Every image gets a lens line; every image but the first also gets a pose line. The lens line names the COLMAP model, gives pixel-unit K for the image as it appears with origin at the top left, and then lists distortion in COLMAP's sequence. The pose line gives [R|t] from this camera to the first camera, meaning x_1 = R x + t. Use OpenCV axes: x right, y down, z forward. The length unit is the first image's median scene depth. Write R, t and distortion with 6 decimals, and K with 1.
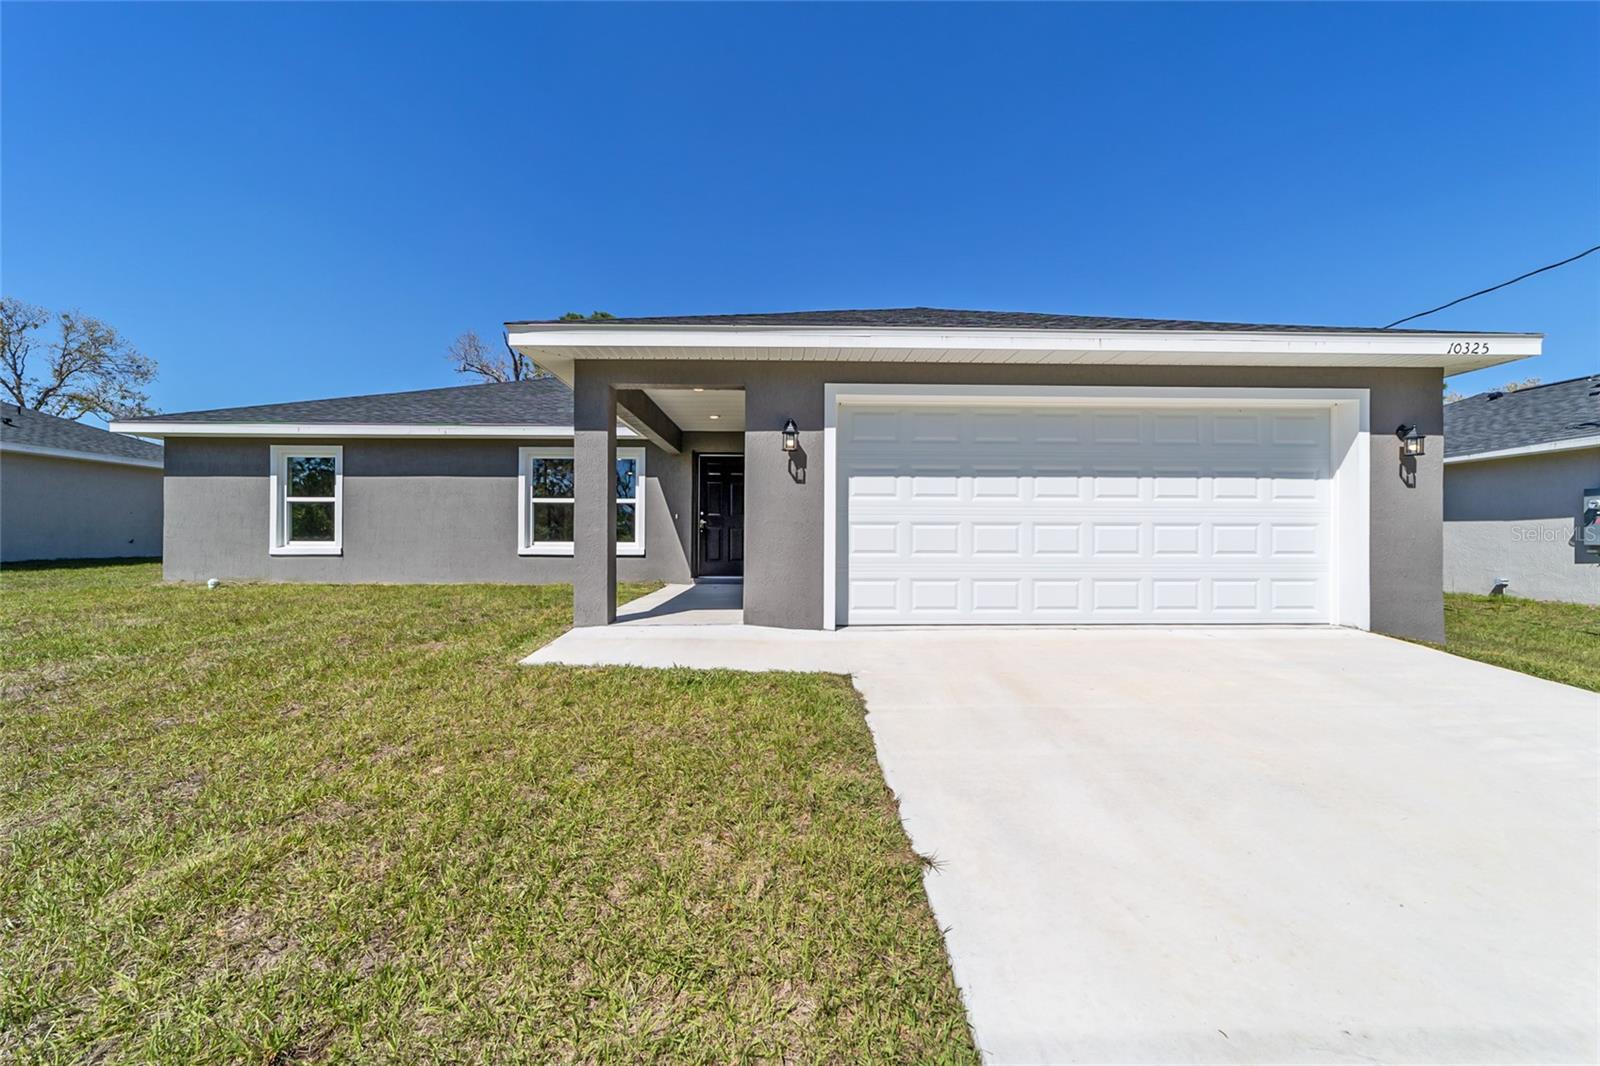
lens RADIAL K [[608.0, 0, 794.3], [0, 608.0, 541.4], [0, 0, 1]] dist [-0.004141, 0.002818]
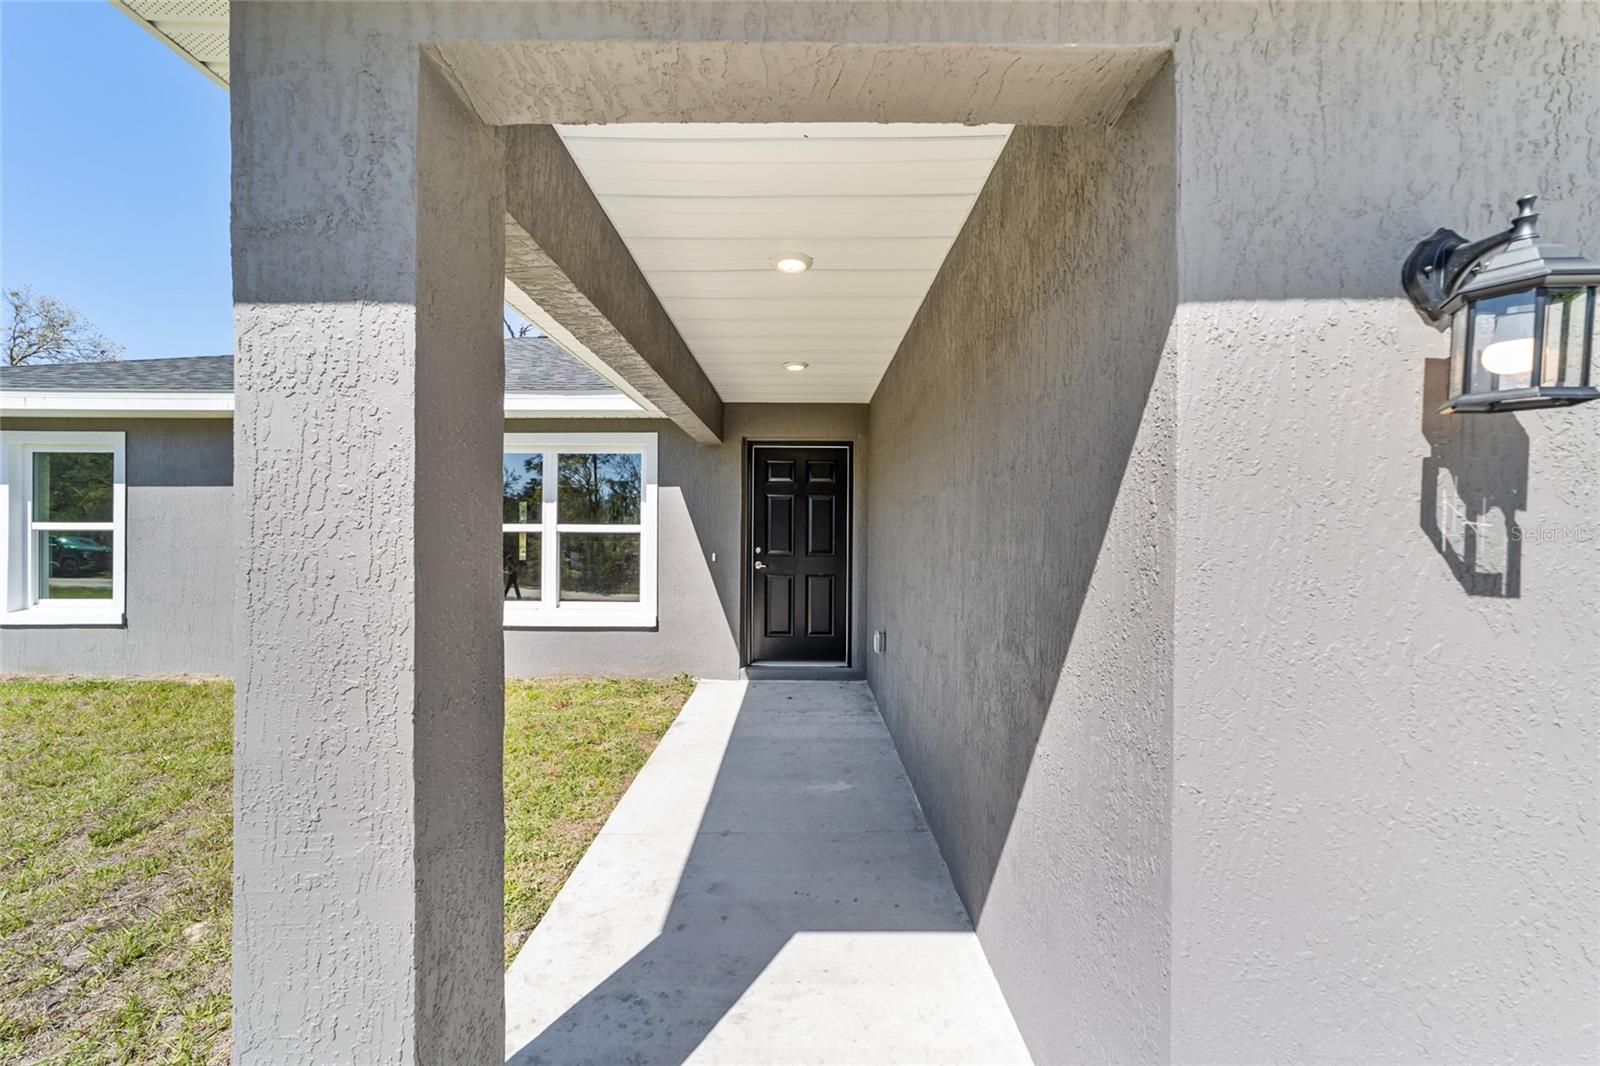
lens RADIAL K [[608.0, 0, 798.4], [0, 608.0, 530.9], [0, 0, 1]] dist [-0.004141, 0.002818]
pose [[0.999683, -0.000306, -0.025168, -0.102967], [0.000184, 0.999988, -0.004876, -0.062145], [0.025169, 0.004870, 0.999671, 0.449943]]
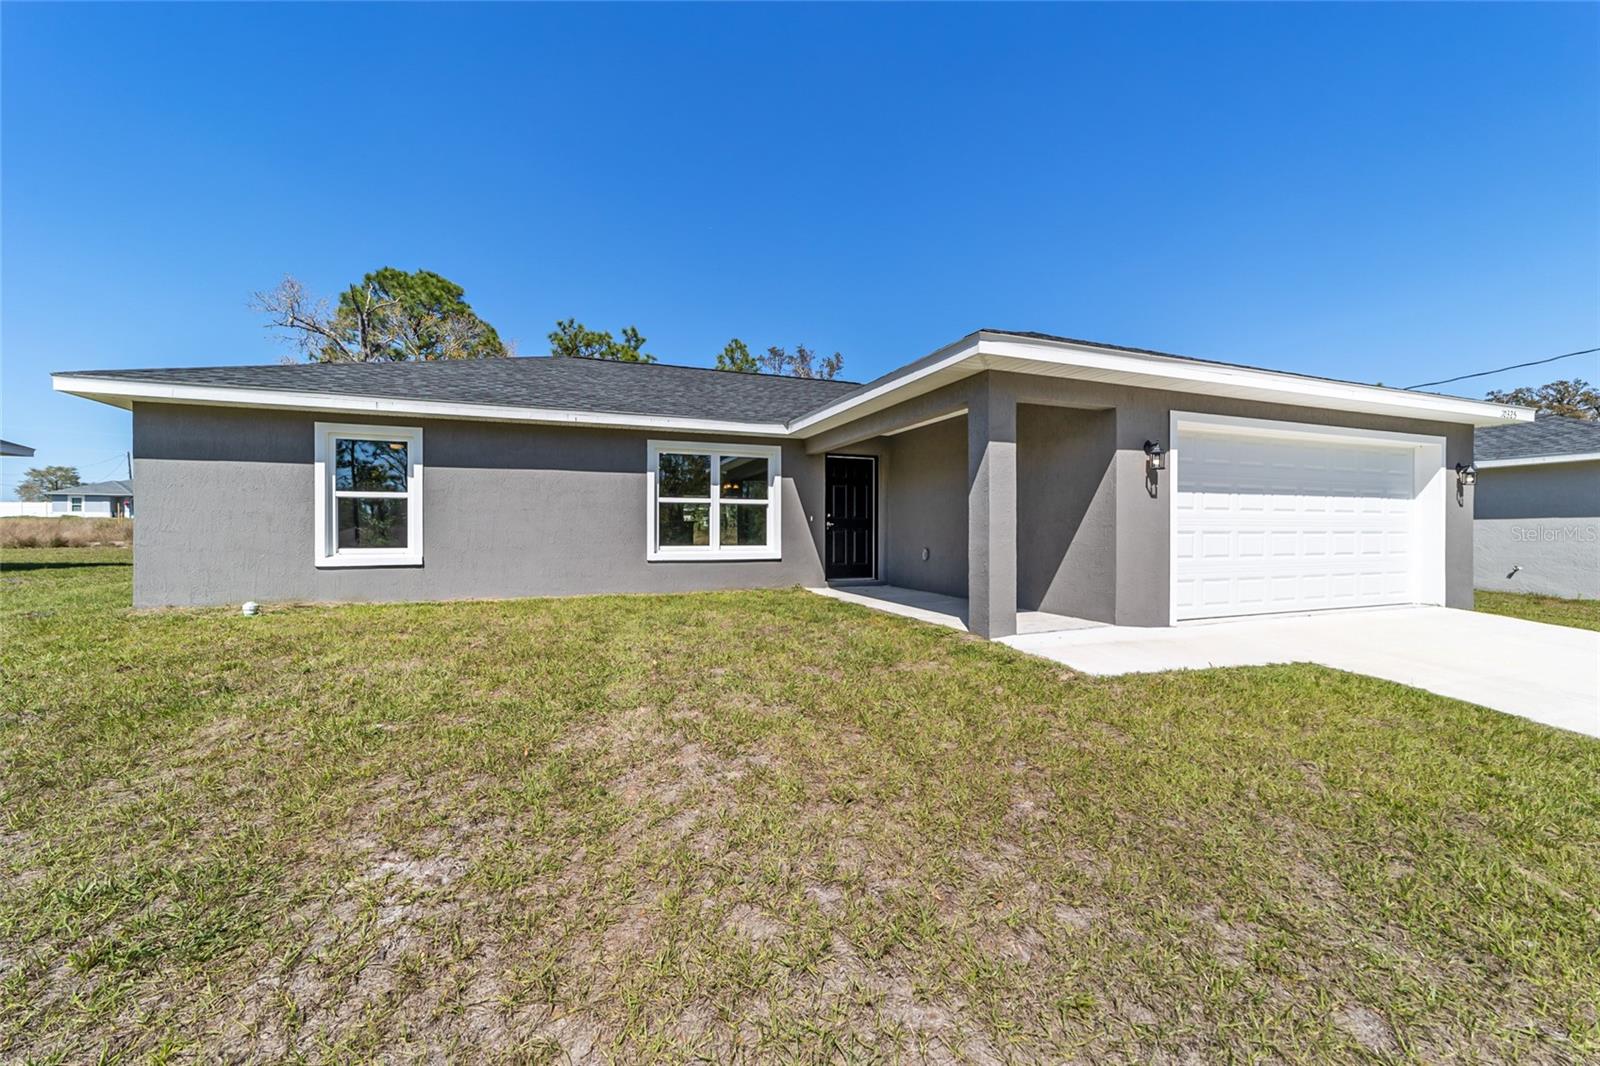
lens RADIAL K [[608.0, 0, 796.0], [0, 608.0, 530.2], [0, 0, 1]] dist [-0.004141, 0.002818]
pose [[0.943704, -0.002539, 0.330780, -0.543706], [0.004060, 0.999984, -0.003909, -0.018423], [-0.330765, 0.005032, 0.943700, 0.086267]]
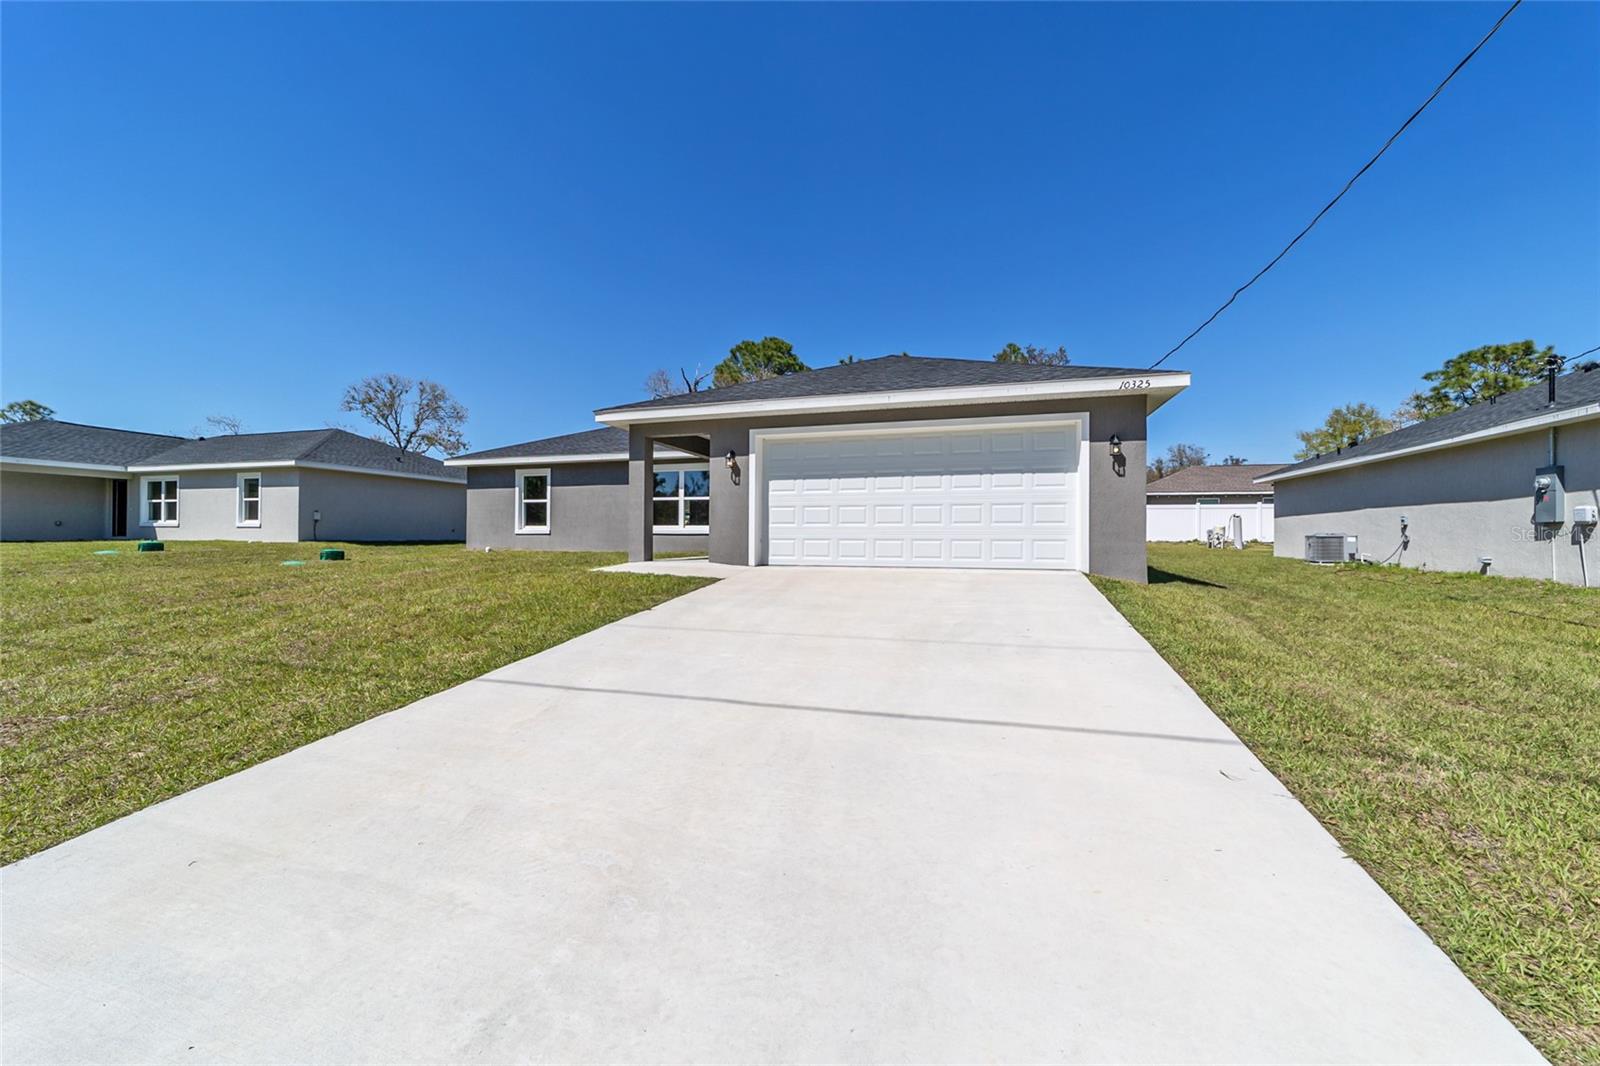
lens RADIAL K [[608.0, 0, 788.2], [0, 608.0, 532.2], [0, 0, 1]] dist [-0.004141, 0.002818]
pose [[0.947685, -0.001497, -0.319204, 0.402846], [-0.002886, 0.999908, -0.013257, 0.037771], [0.319194, 0.013484, 0.947593, -0.366545]]
